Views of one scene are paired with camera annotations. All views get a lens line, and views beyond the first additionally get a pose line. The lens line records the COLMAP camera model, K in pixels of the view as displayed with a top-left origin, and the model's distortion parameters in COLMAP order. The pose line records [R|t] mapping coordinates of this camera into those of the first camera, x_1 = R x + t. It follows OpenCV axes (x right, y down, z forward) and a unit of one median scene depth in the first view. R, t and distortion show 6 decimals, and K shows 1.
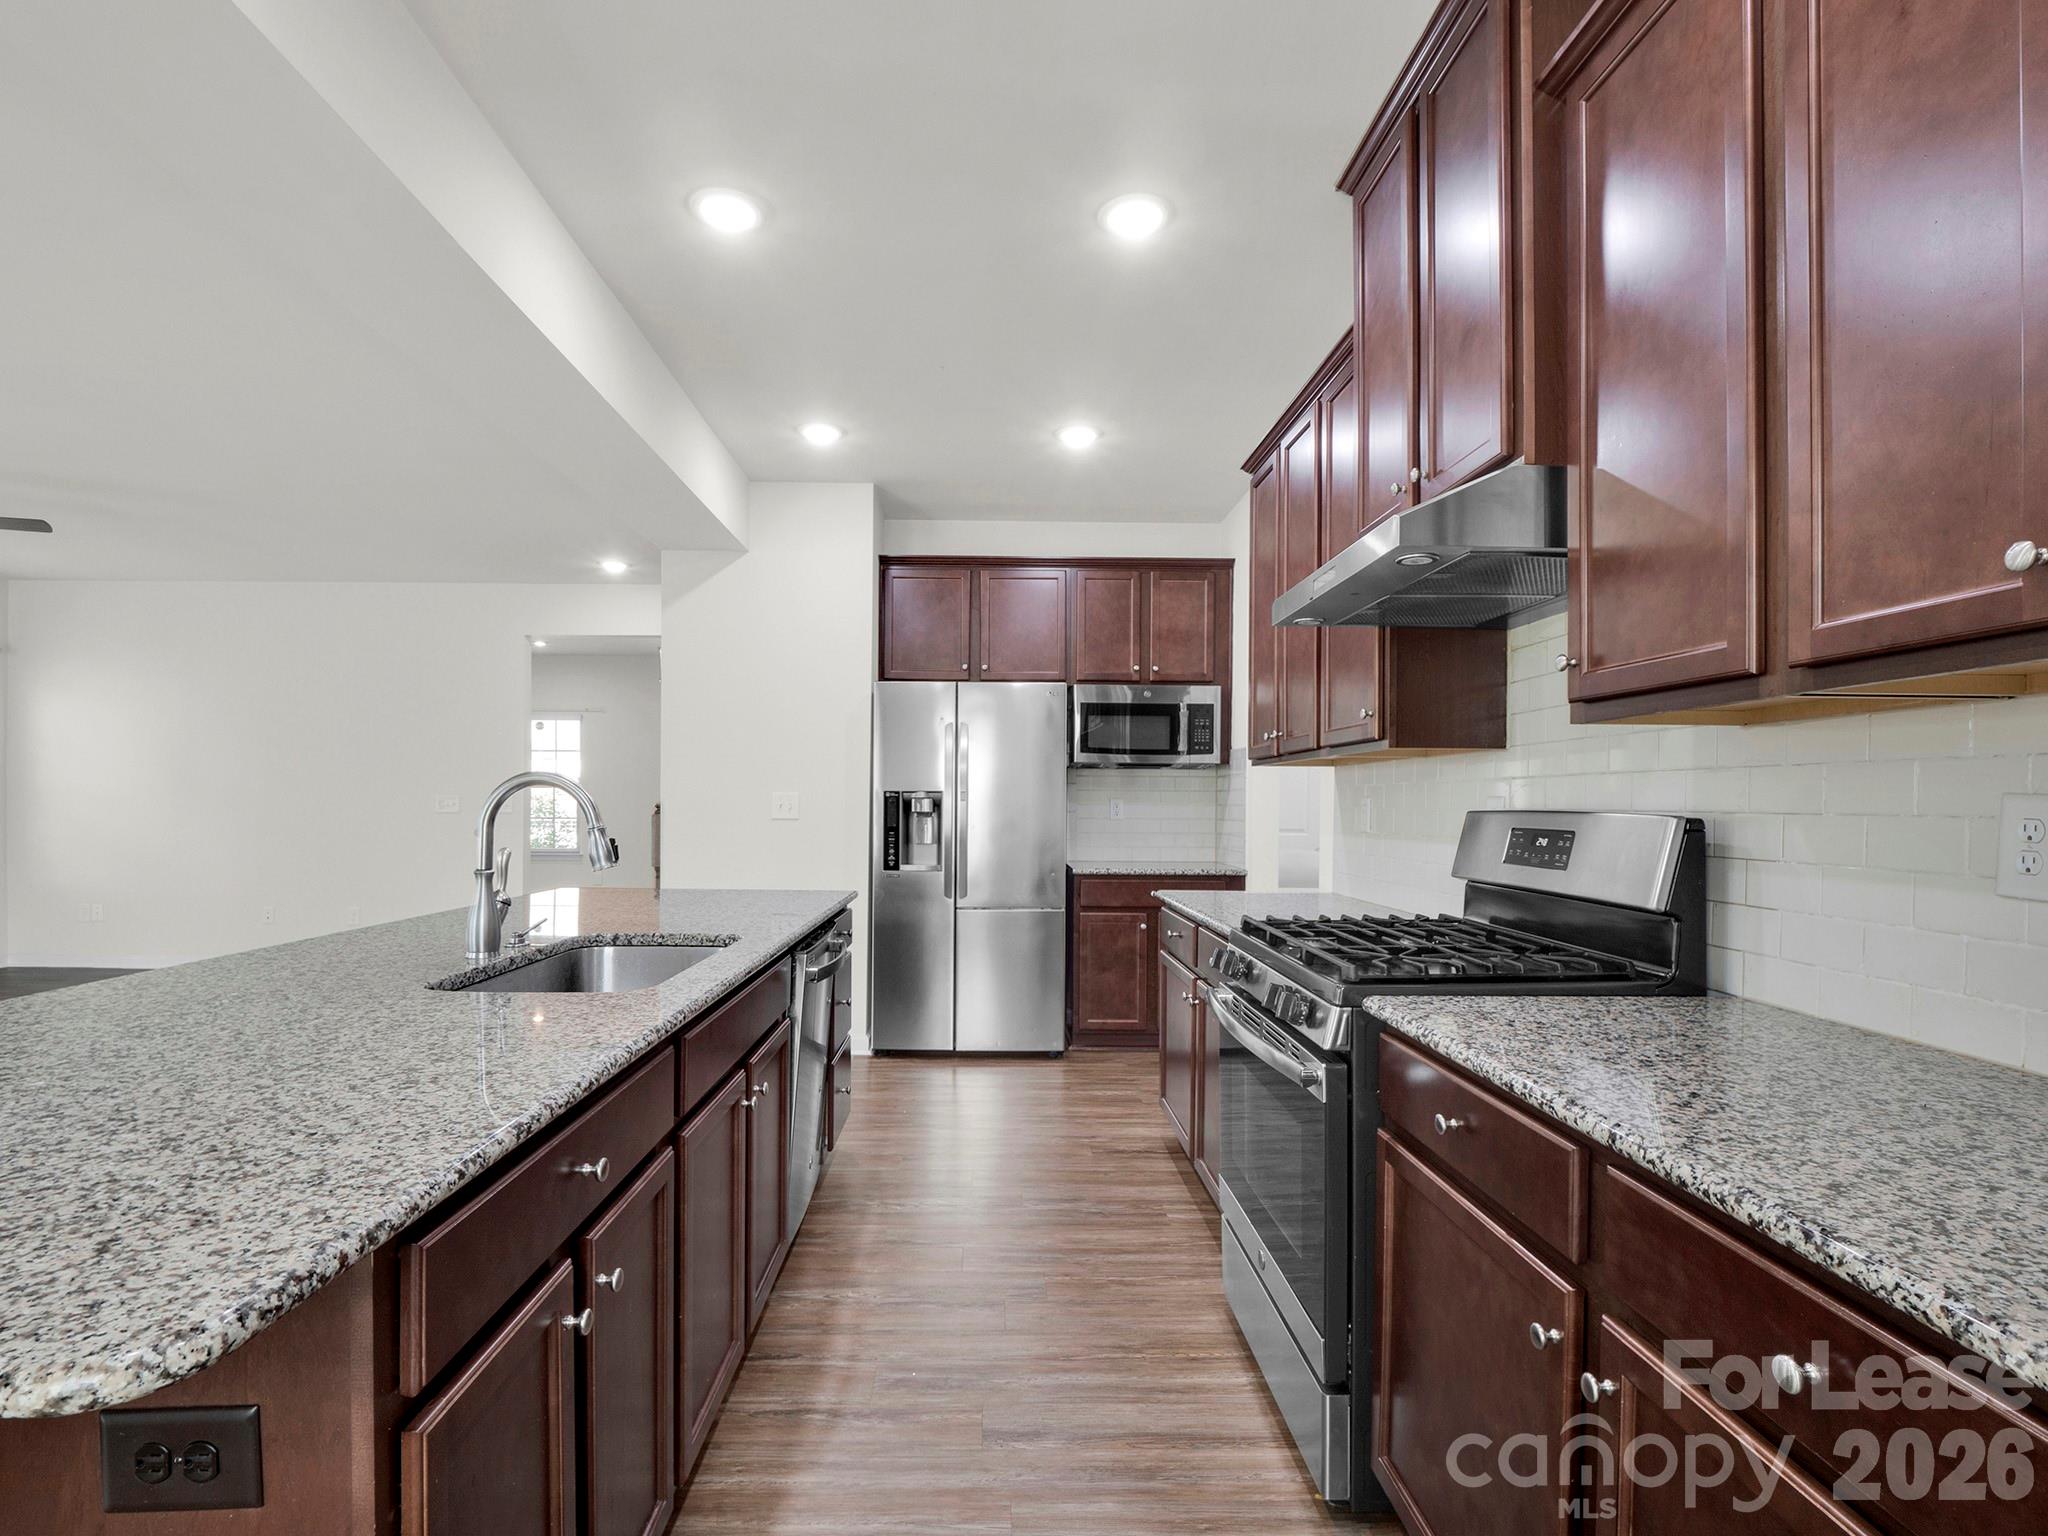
lens RADIAL K [[1004.4, 0, 1012.9], [0, 1004.4, 794.6], [0, 0, 1]] dist [0.002307, -0.007154]
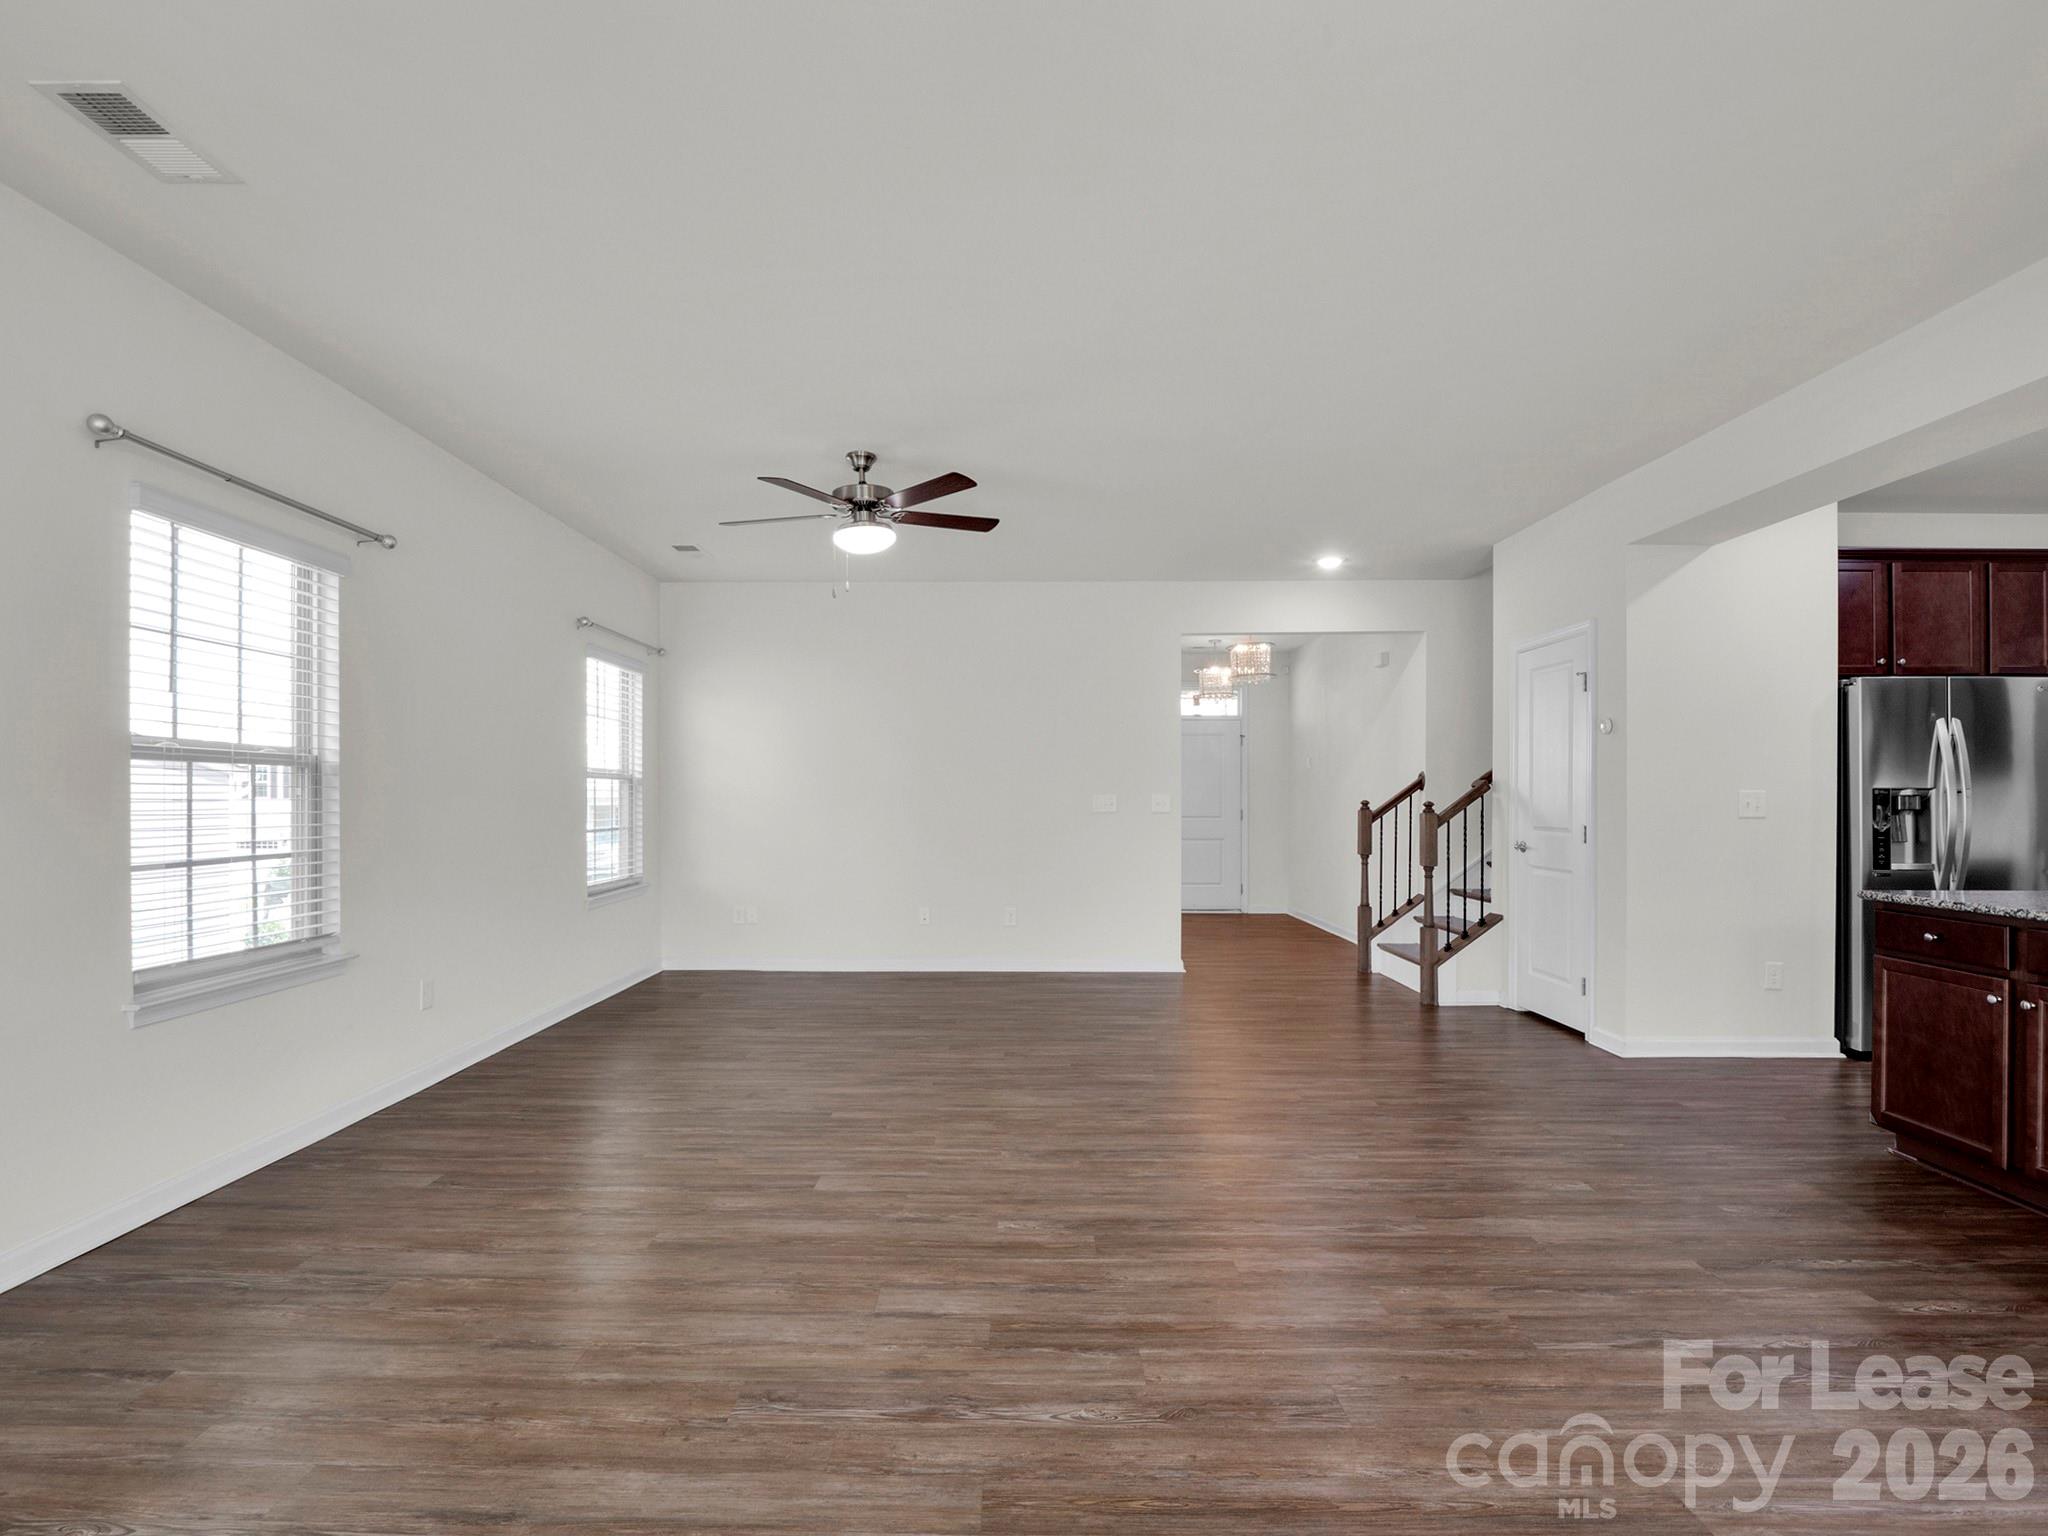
lens RADIAL K [[1028.3, 0, 992.1], [0, 1028.3, 792.5], [0, 0, 1]] dist [0.003355, -0.012994]
pose [[0.999183, -0.007975, -0.039608, -0.947812], [0.008230, 0.999946, 0.006283, -0.012880], [0.039556, -0.006604, 0.999196, -0.042057]]
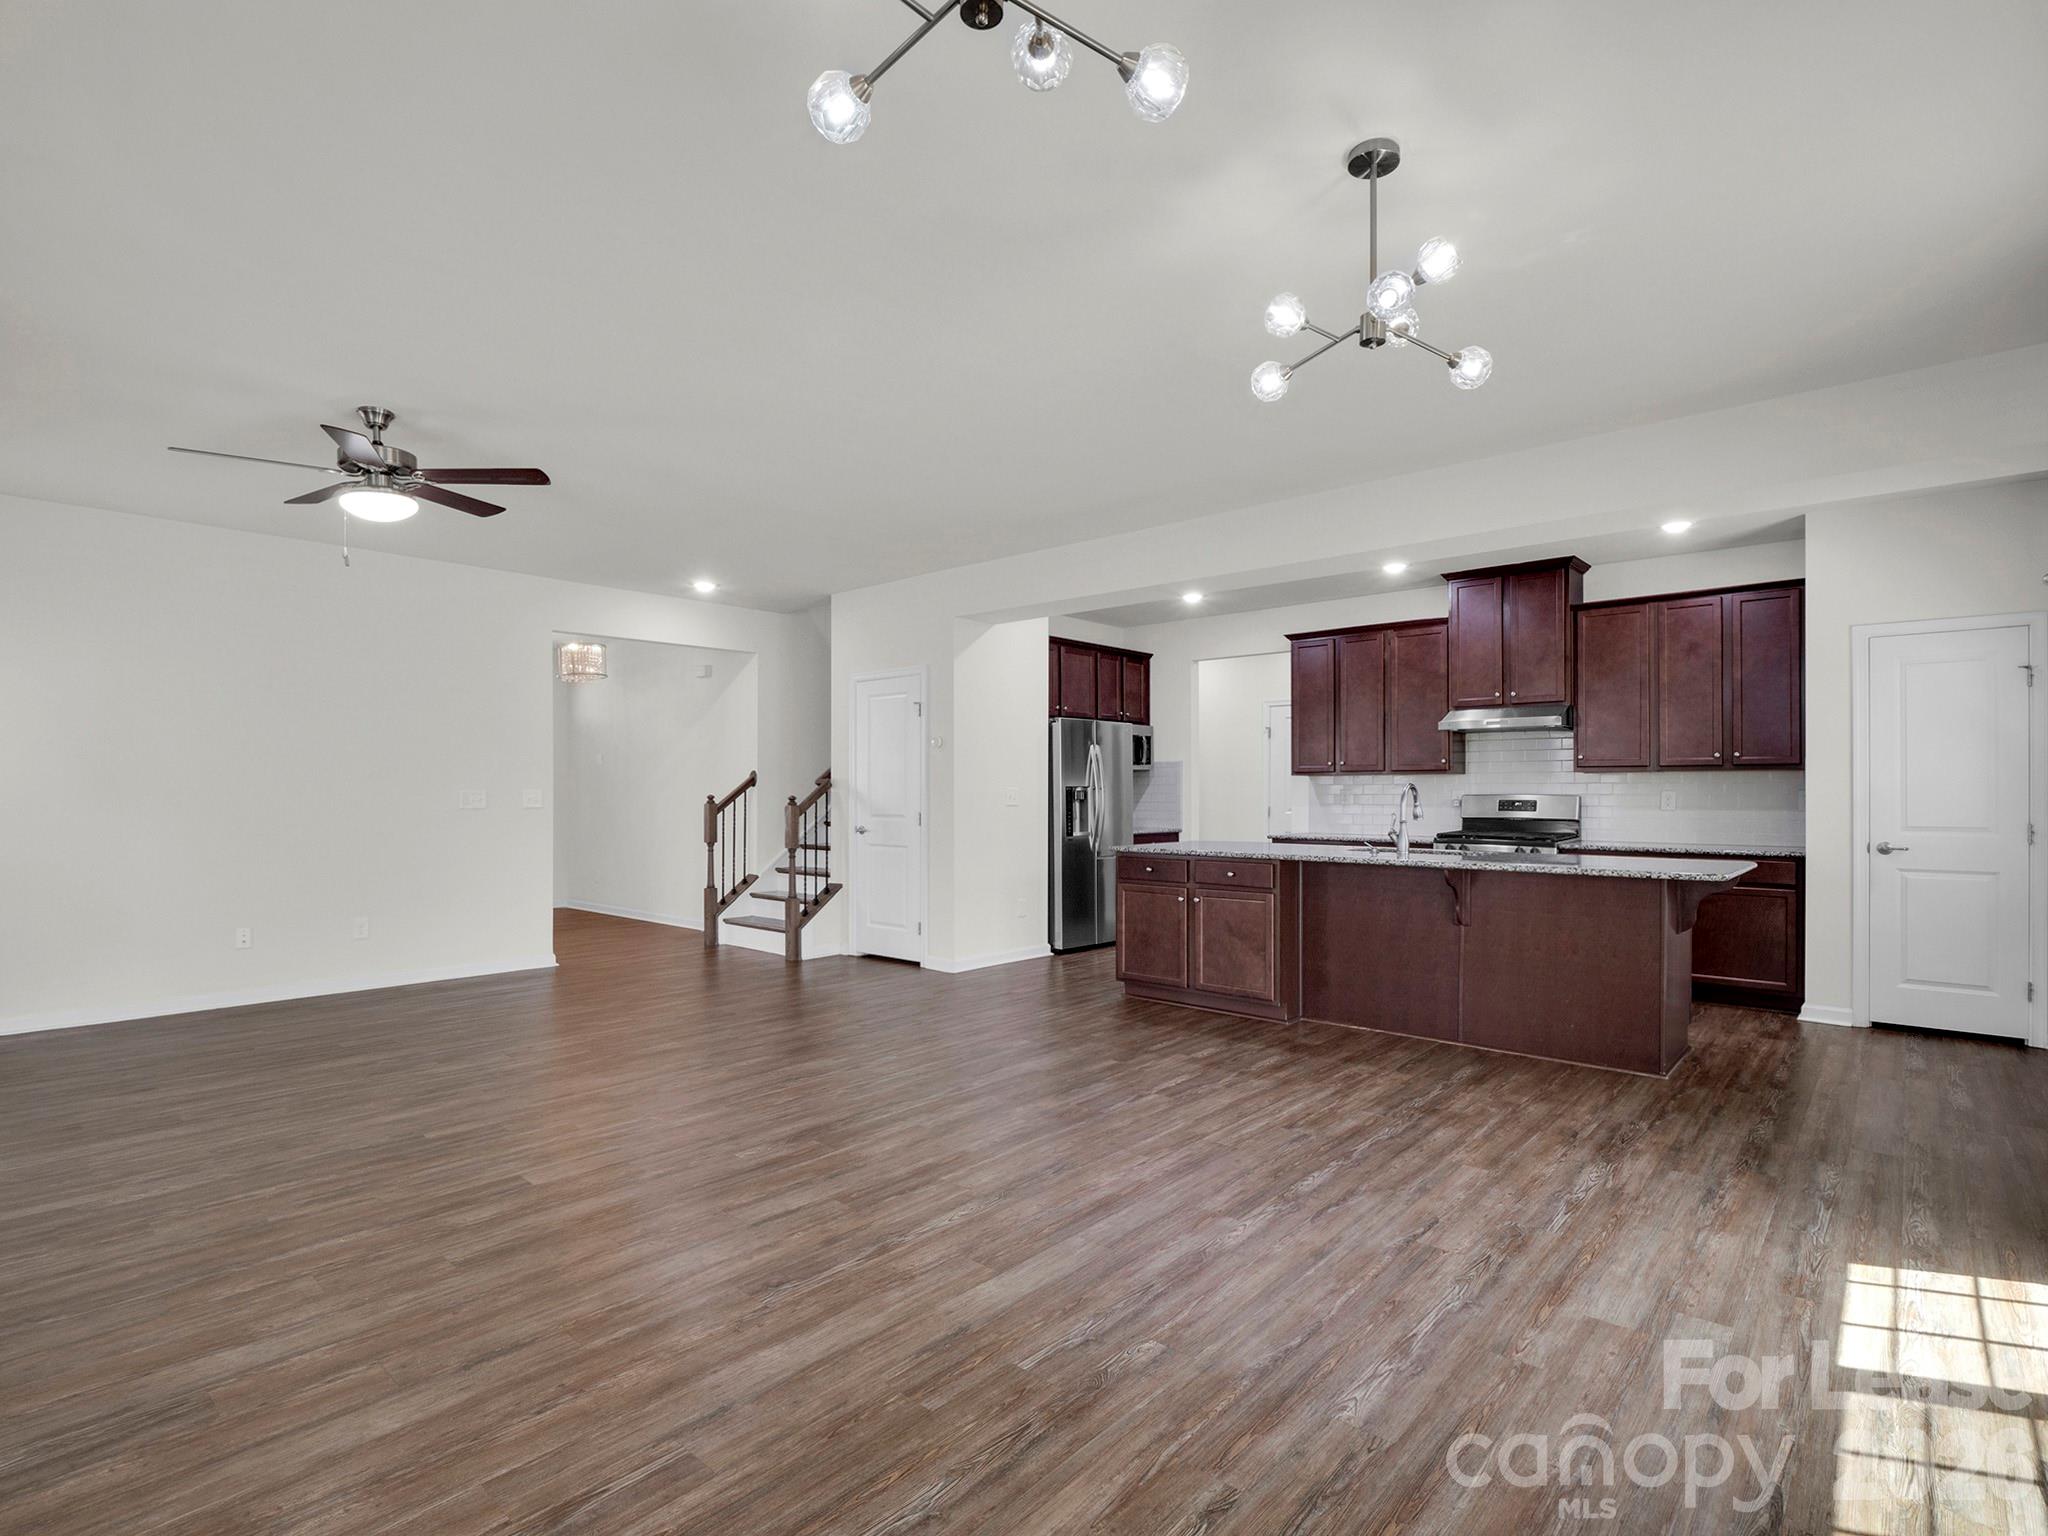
lens RADIAL K [[1020.8, 0, 1022.5], [0, 1020.8, 803.7], [0, 0, 1]] dist [-0.000611, -0.000520]
pose [[0.681366, -0.017901, 0.731724, -1.360411], [-0.001307, 0.999670, 0.025673, -0.018007], [-0.731942, -0.018449, 0.681117, -0.063219]]
